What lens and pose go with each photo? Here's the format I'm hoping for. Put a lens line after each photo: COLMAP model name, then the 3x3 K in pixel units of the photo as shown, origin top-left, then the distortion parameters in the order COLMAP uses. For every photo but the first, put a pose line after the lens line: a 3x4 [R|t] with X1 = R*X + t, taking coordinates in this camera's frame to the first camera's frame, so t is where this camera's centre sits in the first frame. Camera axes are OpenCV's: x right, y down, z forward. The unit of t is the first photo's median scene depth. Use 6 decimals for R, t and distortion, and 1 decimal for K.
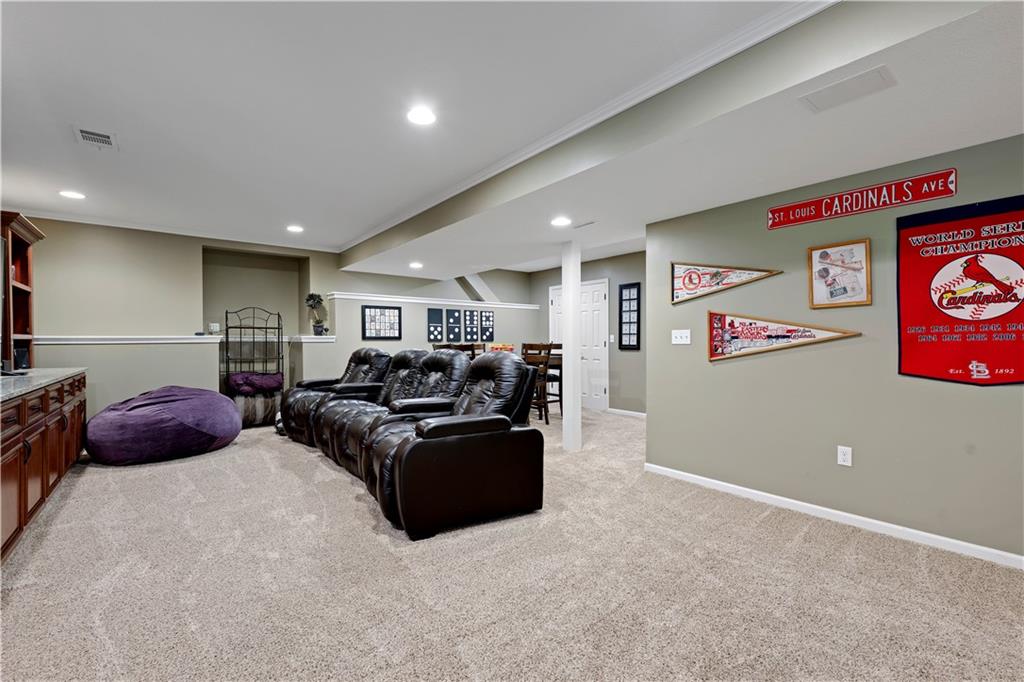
lens RADIAL K [[430.1, 0, 517.7], [0, 430.1, 344.1], [0, 0, 1]] dist [-0.000489, 0.000135]
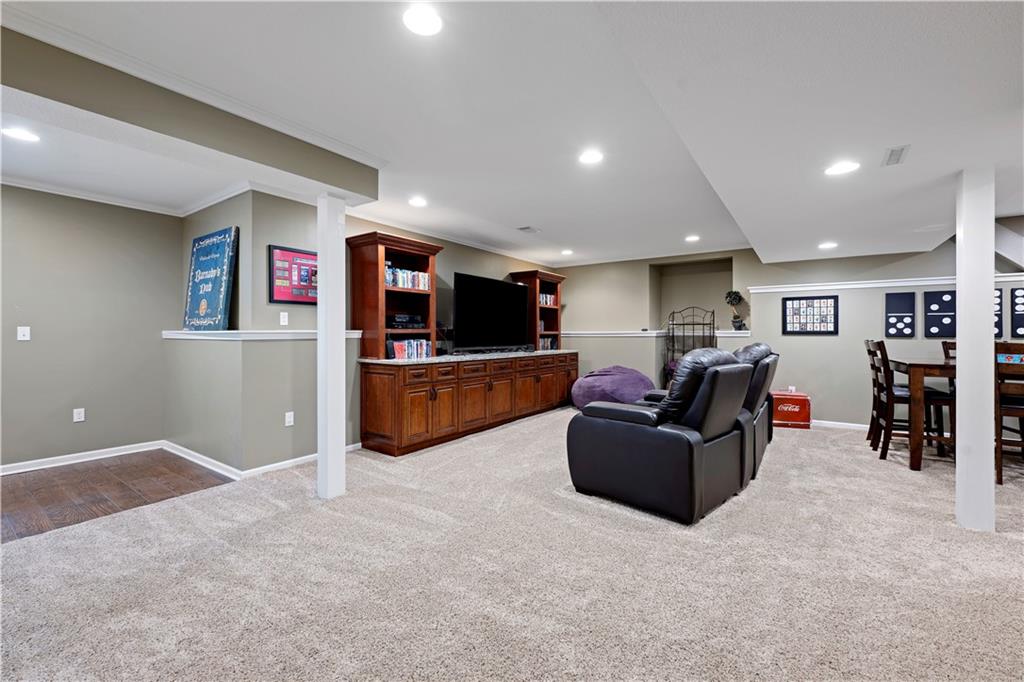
lens RADIAL K [[430.1, 0, 520.6], [0, 430.1, 333.9], [0, 0, 1]] dist [-0.000489, 0.000135]
pose [[0.297858, 0.001603, -0.954609, 0.361608], [-0.010444, 0.999944, -0.001580, -0.003982], [0.954553, 0.010441, 0.297858, 0.174579]]
